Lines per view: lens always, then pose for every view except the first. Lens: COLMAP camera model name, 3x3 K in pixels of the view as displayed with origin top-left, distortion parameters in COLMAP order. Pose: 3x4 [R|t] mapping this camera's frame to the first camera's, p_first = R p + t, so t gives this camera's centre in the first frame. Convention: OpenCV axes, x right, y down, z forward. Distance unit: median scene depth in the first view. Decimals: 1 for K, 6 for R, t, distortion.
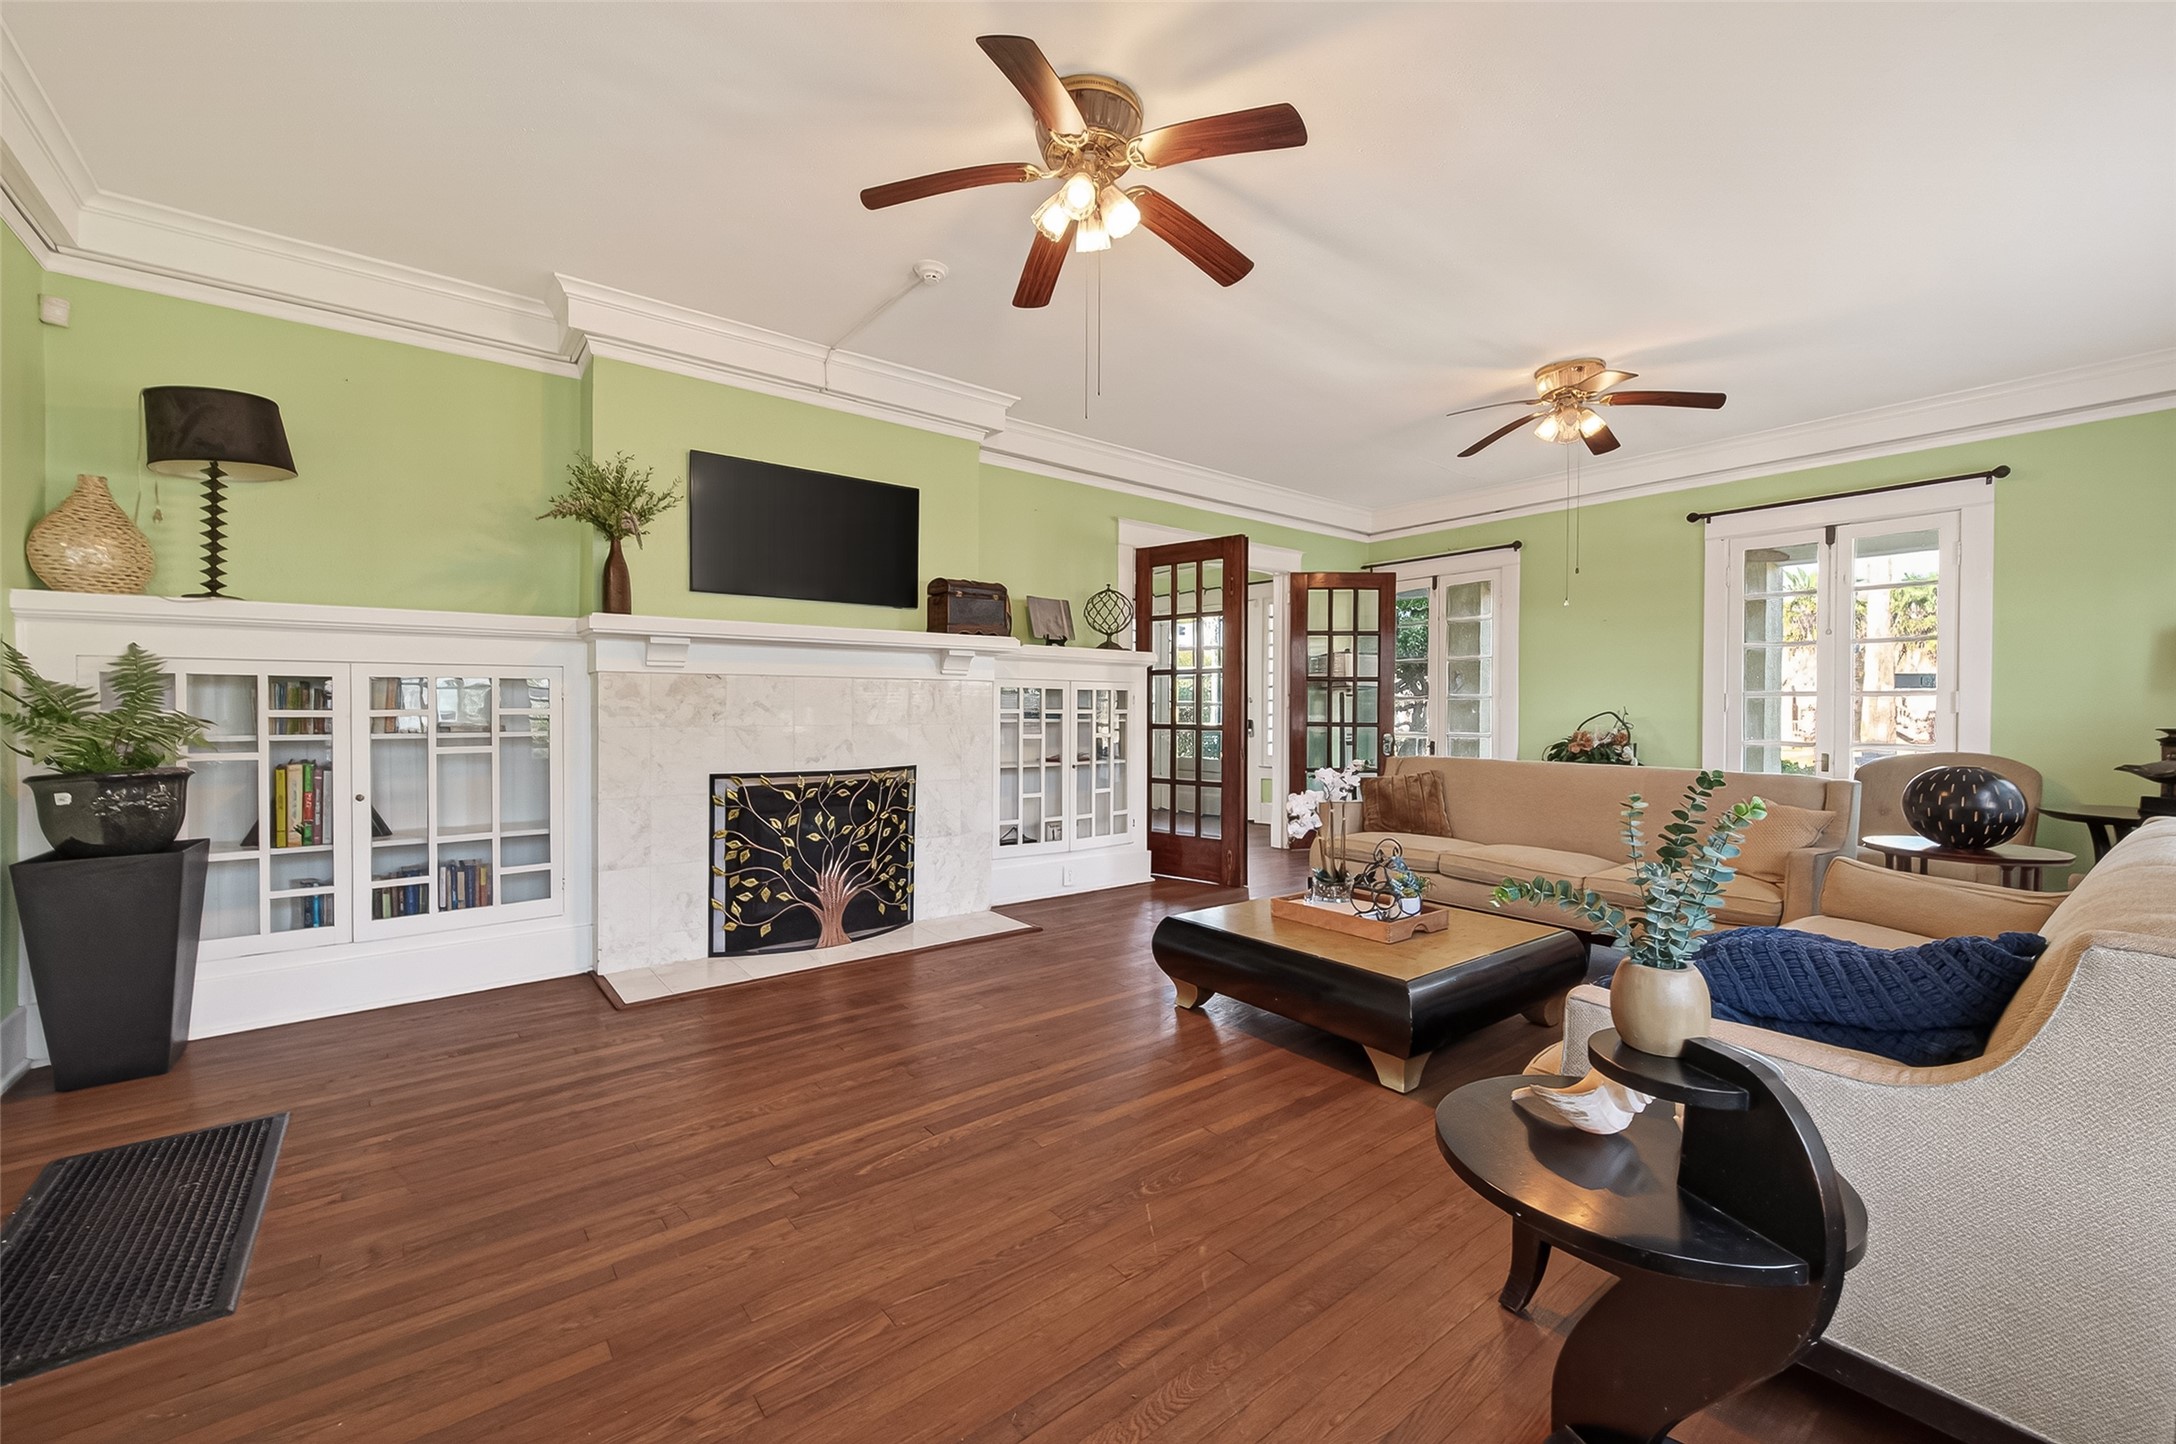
lens RADIAL K [[855.7, 0, 1088.0], [0, 855.7, 722.0], [0, 0, 1]] dist [0.001543, 0.000140]
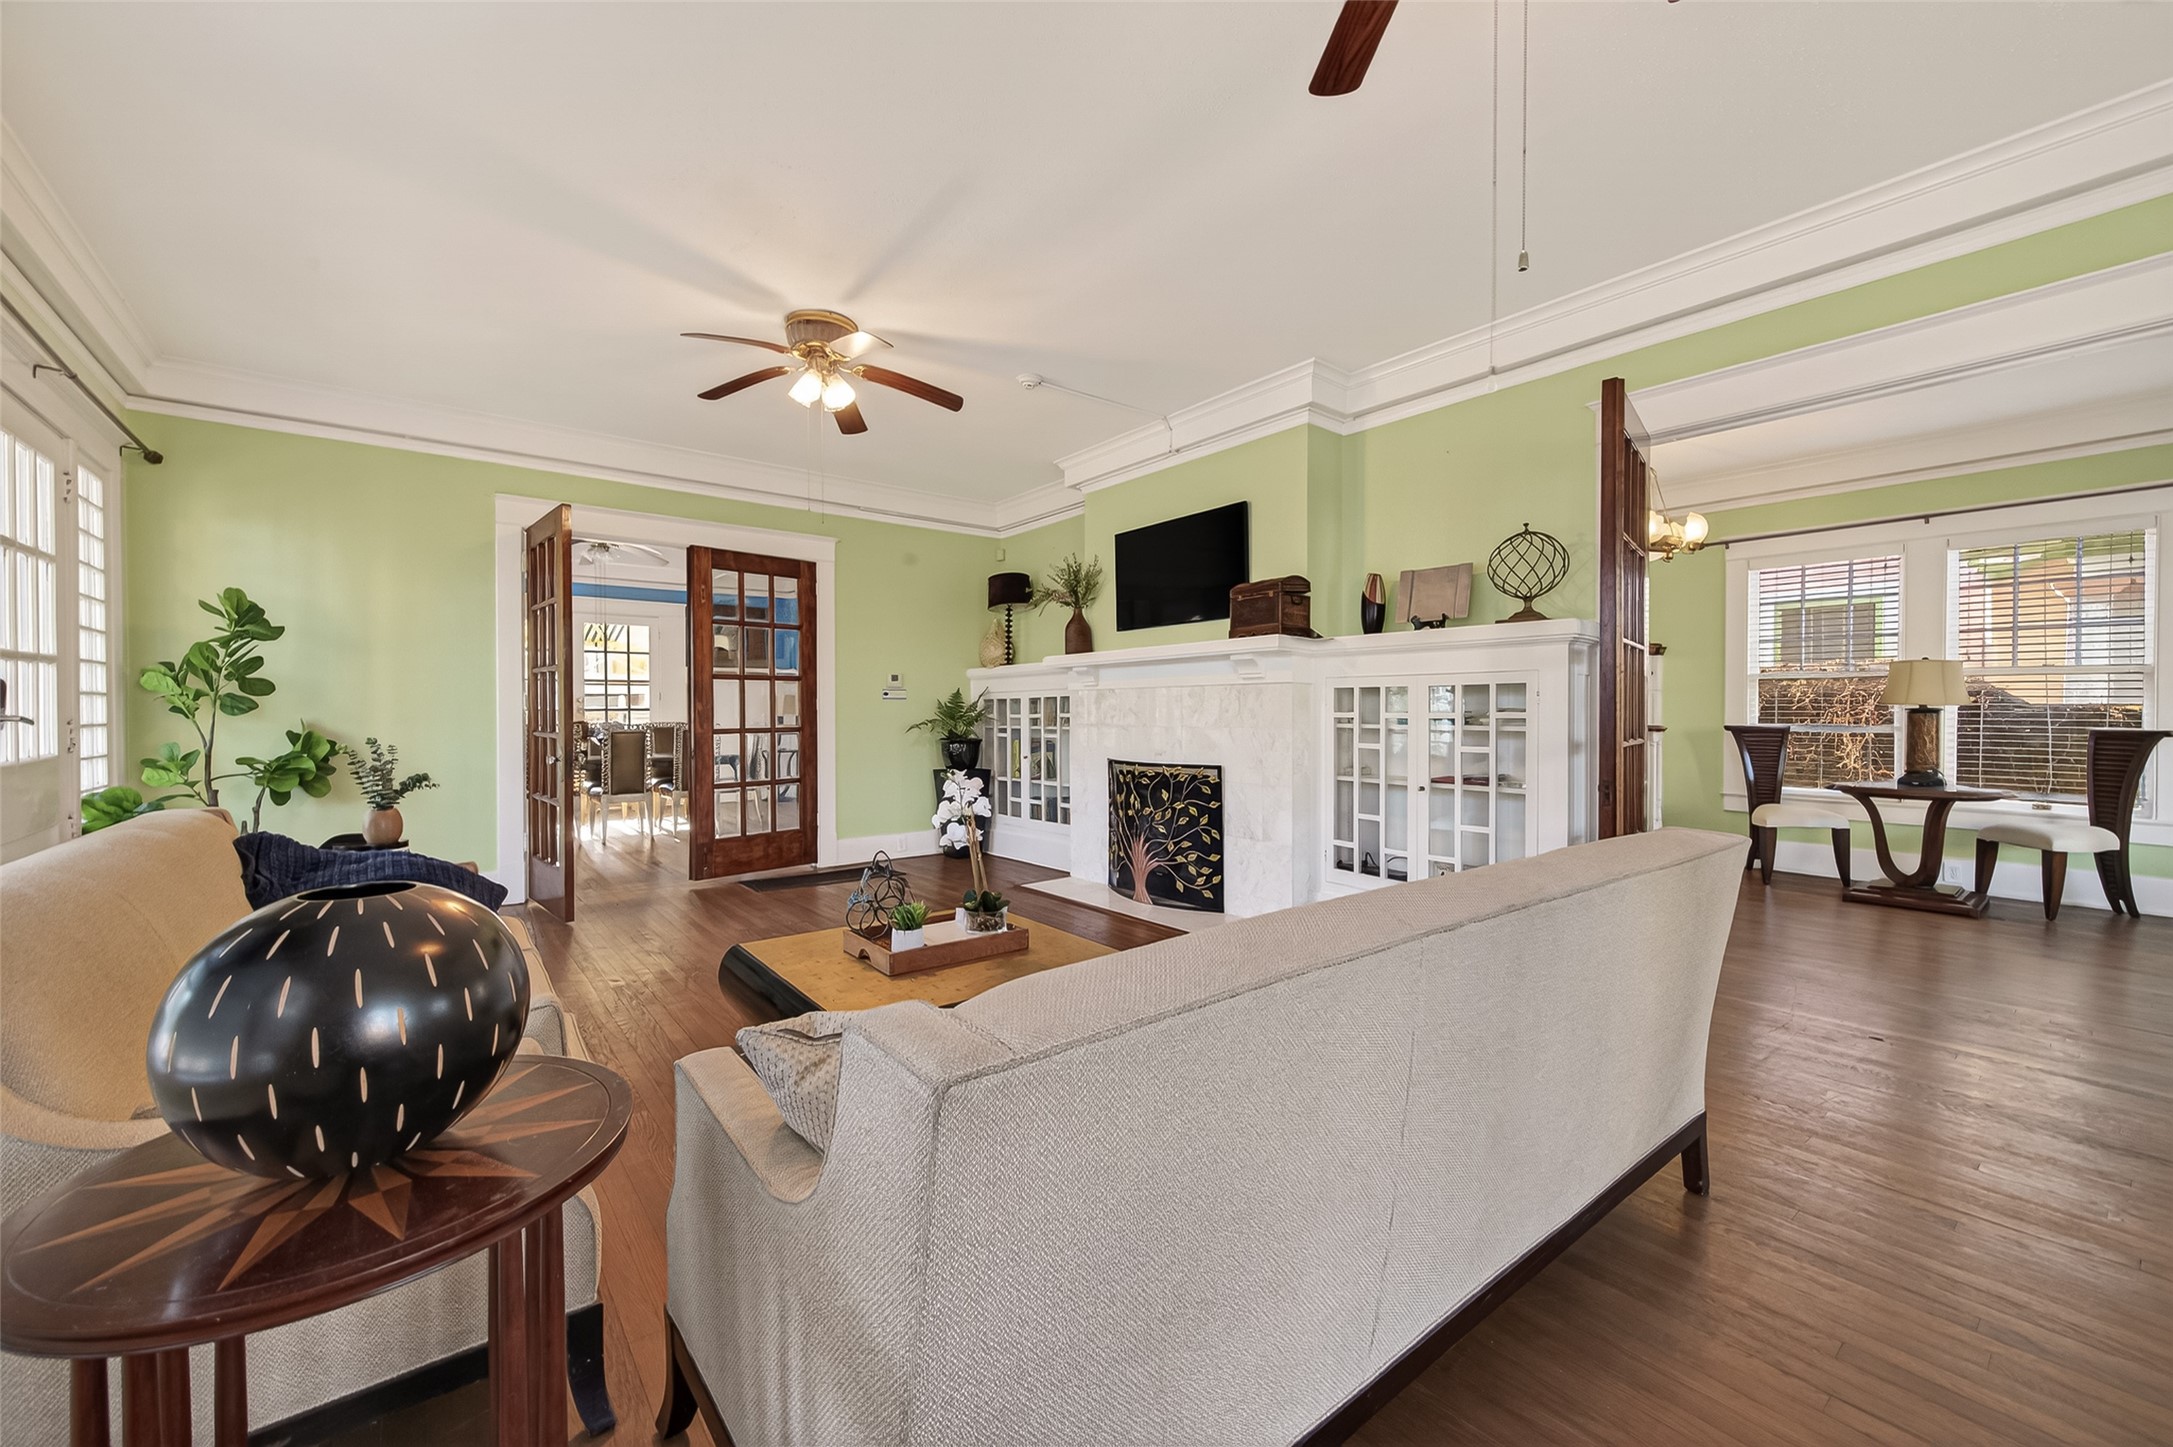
lens RADIAL K [[854.5, 0, 1086.5], [0, 854.5, 723.5], [0, 0, 1]] dist [0.001543, 0.000140]
pose [[0.015340, 0.008945, -0.999842, 0.903069], [-0.012257, 0.999887, 0.008758, -0.009497], [0.999807, 0.012121, 0.015448, 0.854429]]
